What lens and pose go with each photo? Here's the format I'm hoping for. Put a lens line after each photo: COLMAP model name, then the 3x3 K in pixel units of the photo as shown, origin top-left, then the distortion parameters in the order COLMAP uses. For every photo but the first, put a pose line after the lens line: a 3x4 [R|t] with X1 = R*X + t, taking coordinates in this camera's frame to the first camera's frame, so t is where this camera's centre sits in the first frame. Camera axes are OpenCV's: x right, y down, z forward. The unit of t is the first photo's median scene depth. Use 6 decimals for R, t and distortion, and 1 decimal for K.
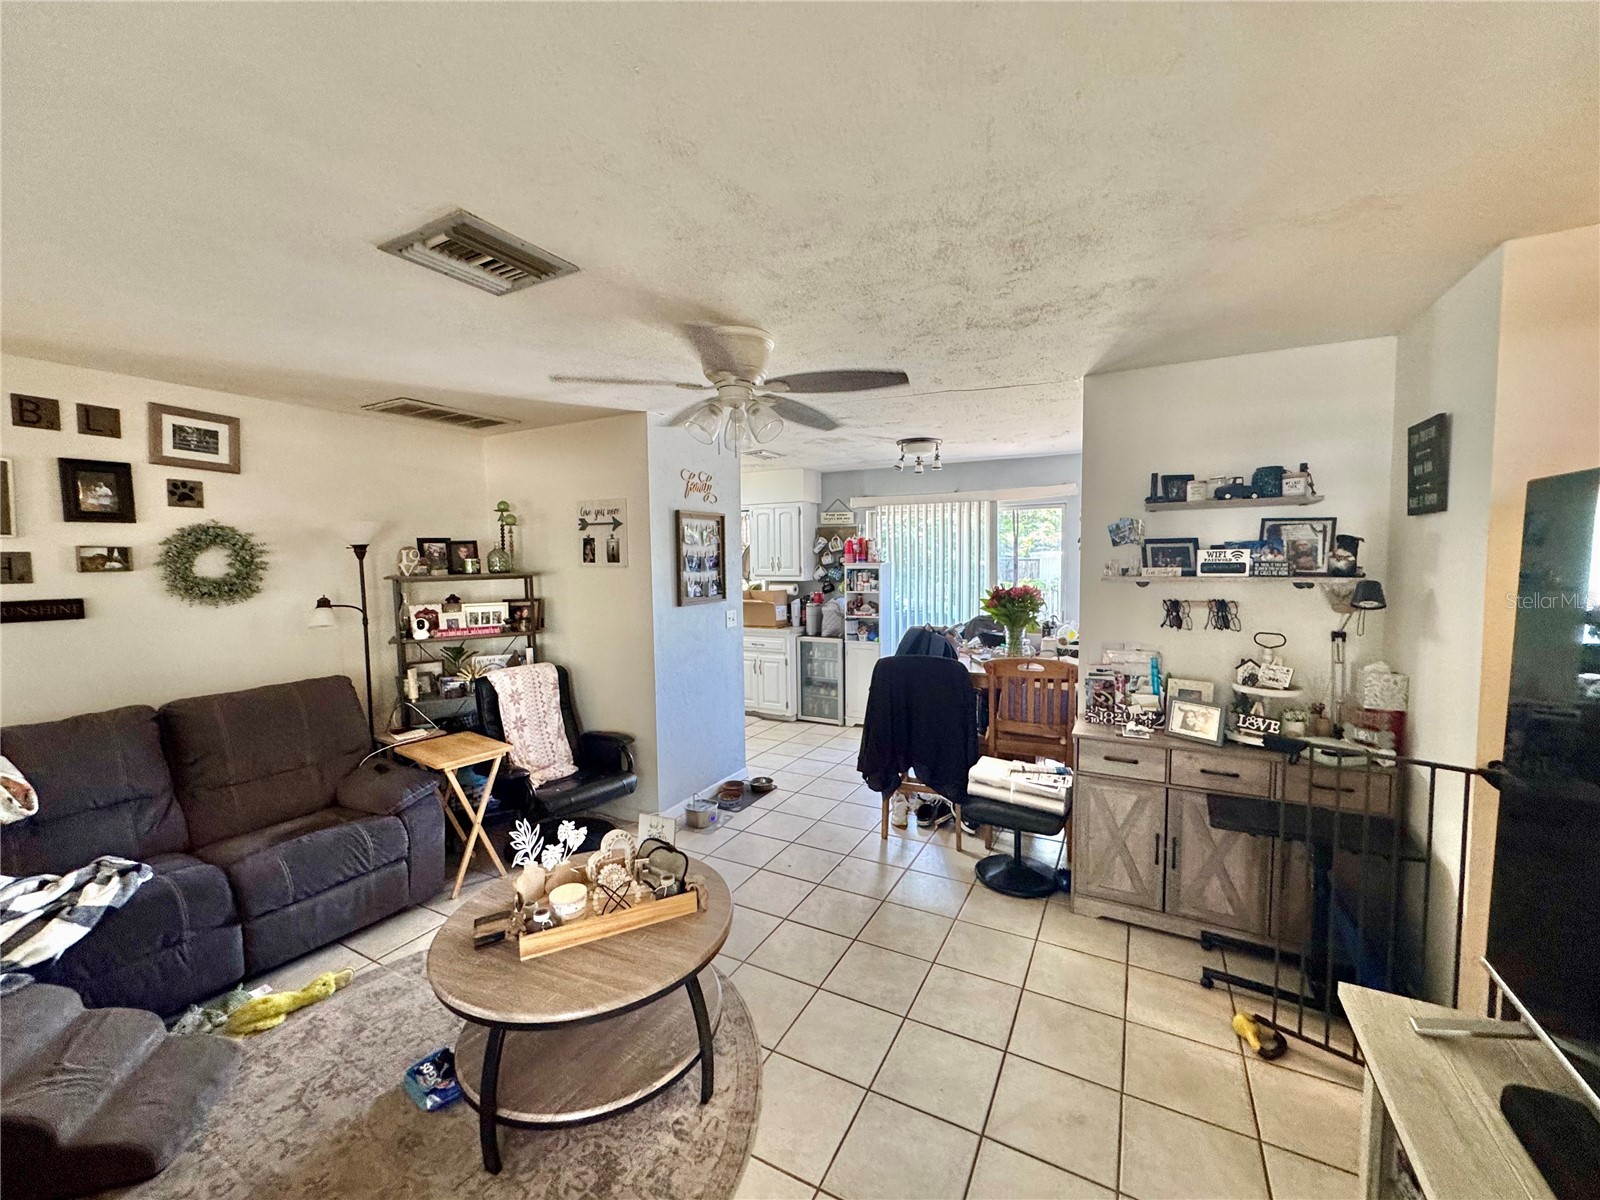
lens RADIAL K [[639.3, 0, 798.4], [0, 639.3, 597.6], [0, 0, 1]] dist [0.000213, -0.000393]
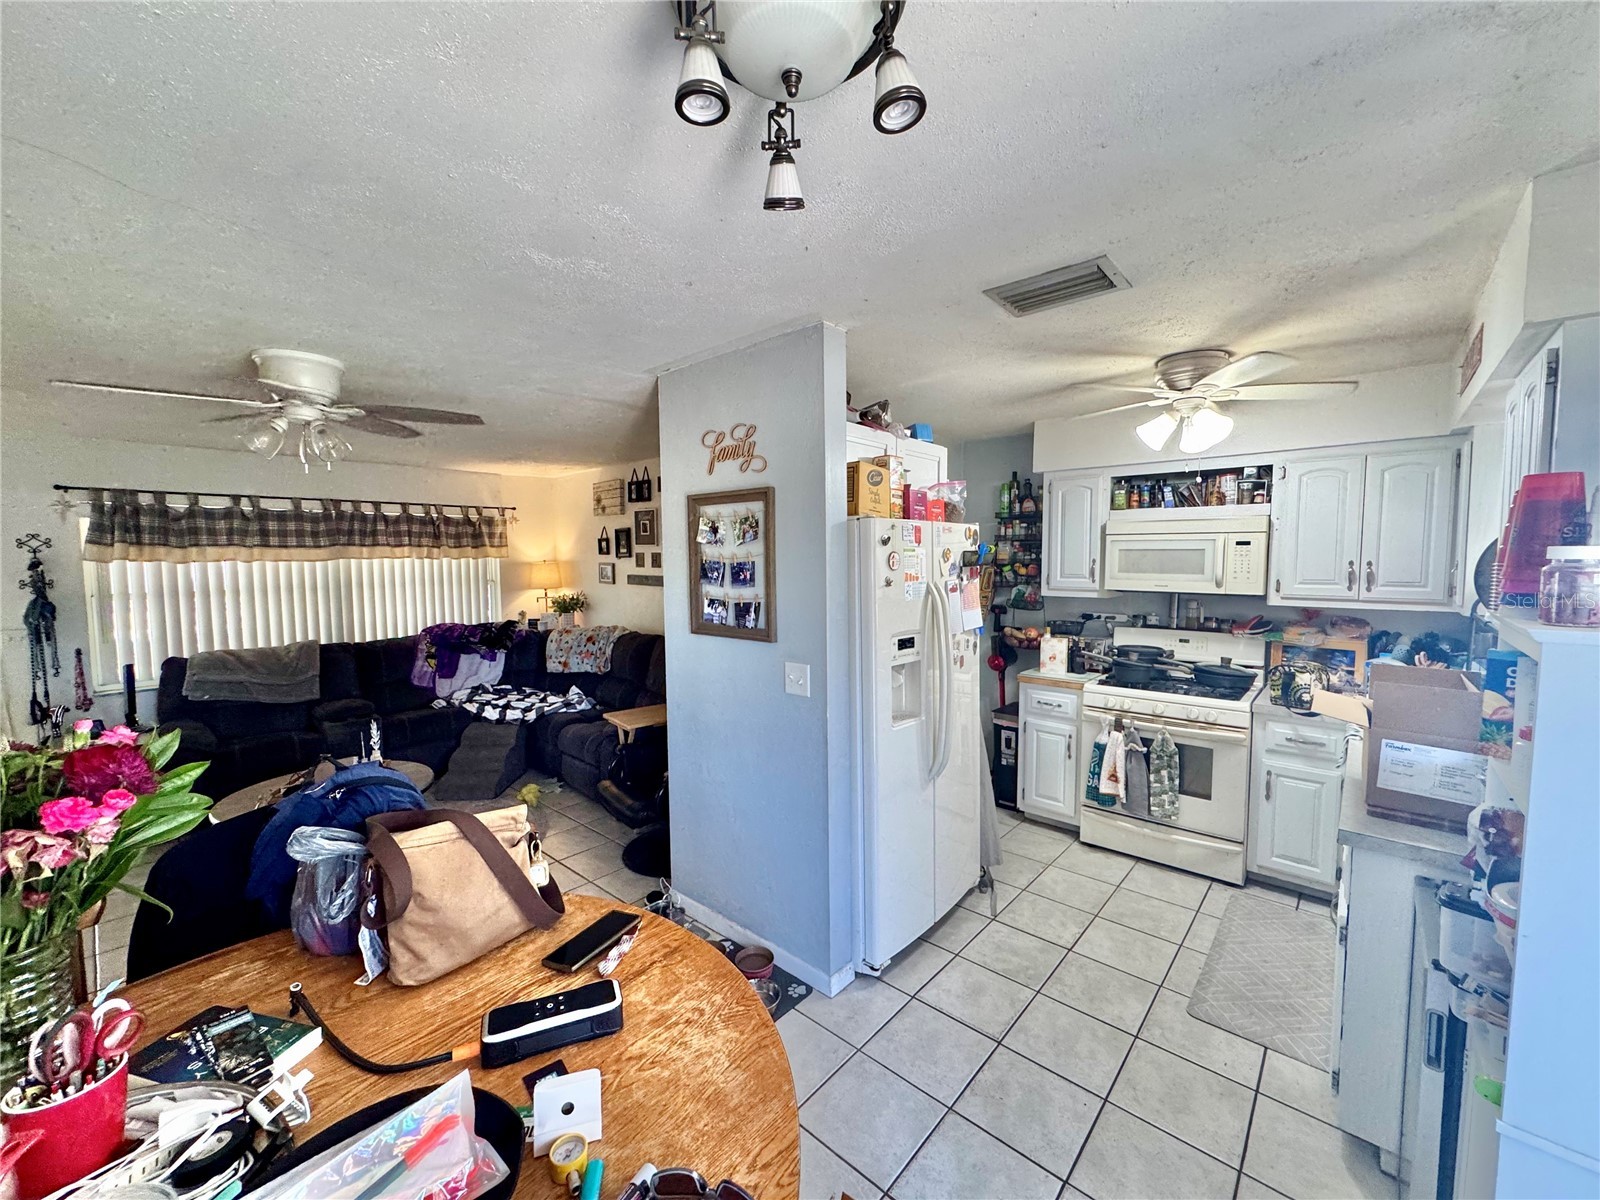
lens RADIAL K [[639.3, 0, 798.4], [0, 639.3, 597.6], [0, 0, 1]] dist [0.000213, -0.000393]
pose [[-0.232298, 0.080244, -0.969329, 0.605555], [-0.053030, 0.994064, 0.095001, -0.126334], [0.971198, 0.073472, -0.226664, 1.644065]]
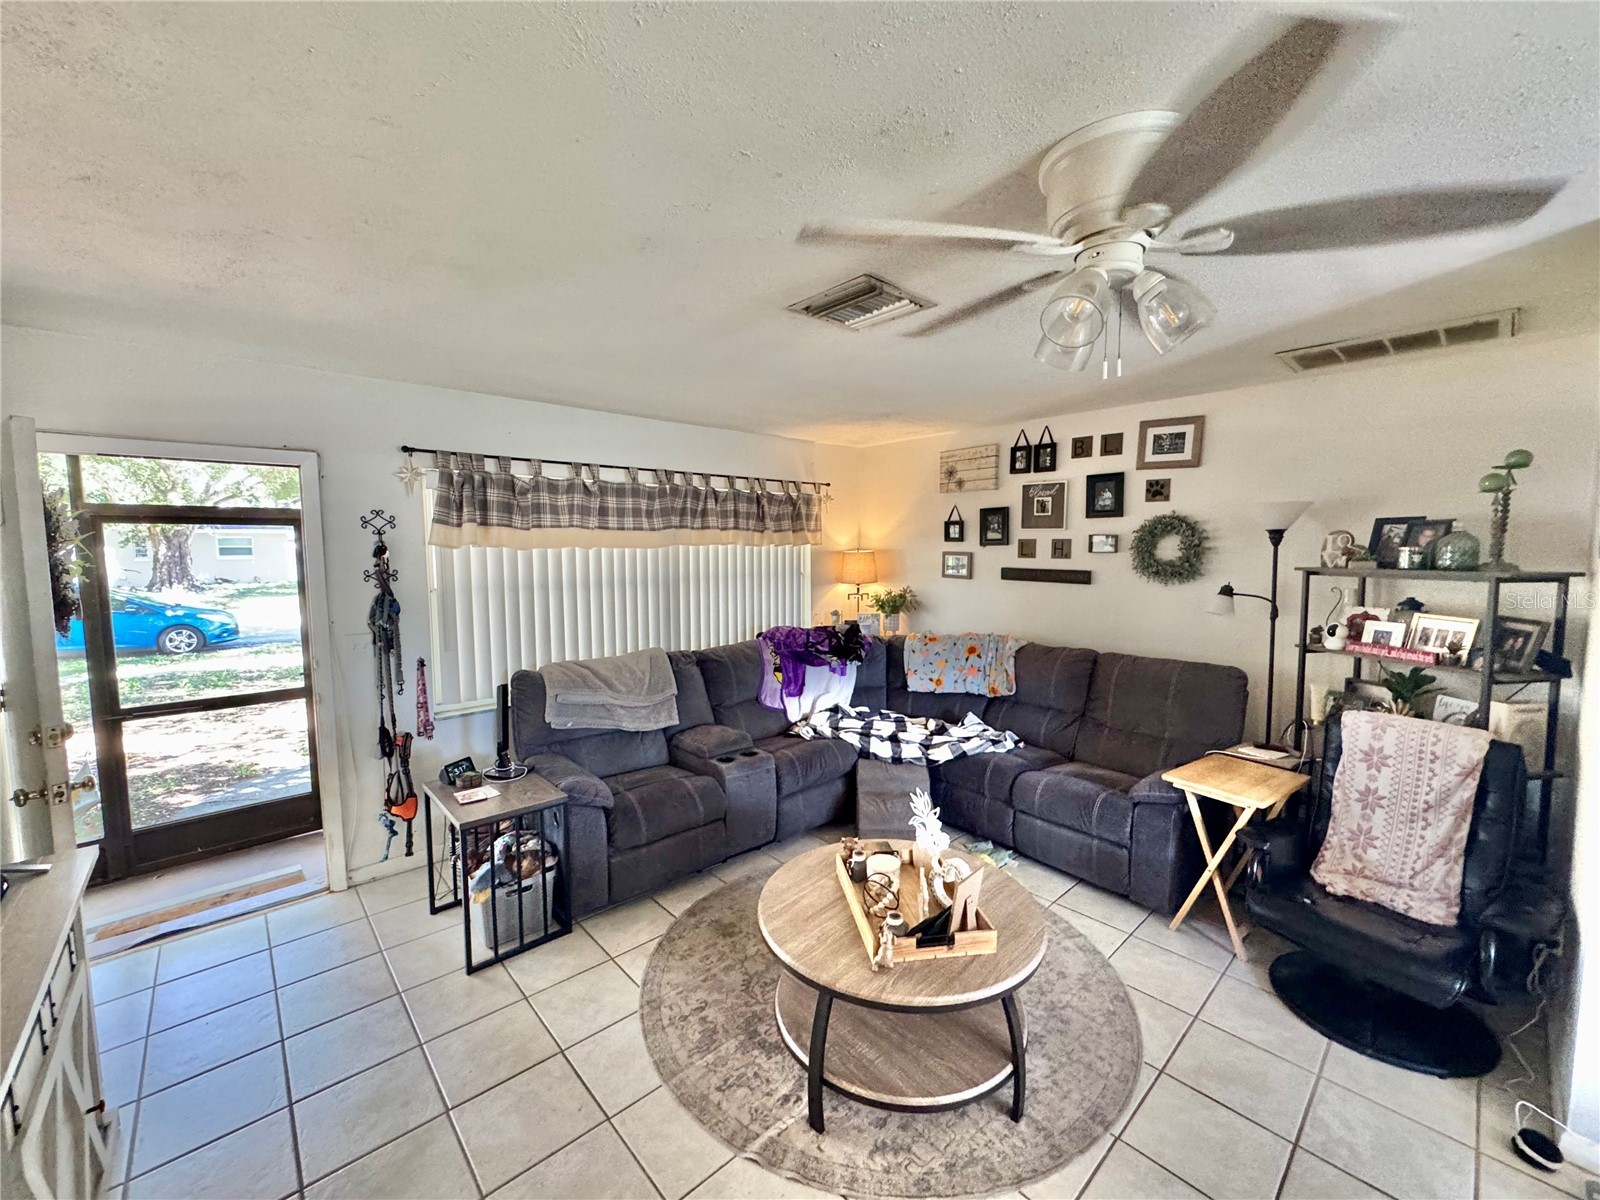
lens RADIAL K [[639.3, 0, 798.4], [0, 639.3, 597.6], [0, 0, 1]] dist [0.000213, -0.000393]
pose [[-0.331511, 0.091553, -0.938999, 0.424551], [-0.054260, 0.991783, 0.115856, -0.062830], [0.941890, 0.089358, -0.323819, 0.755790]]
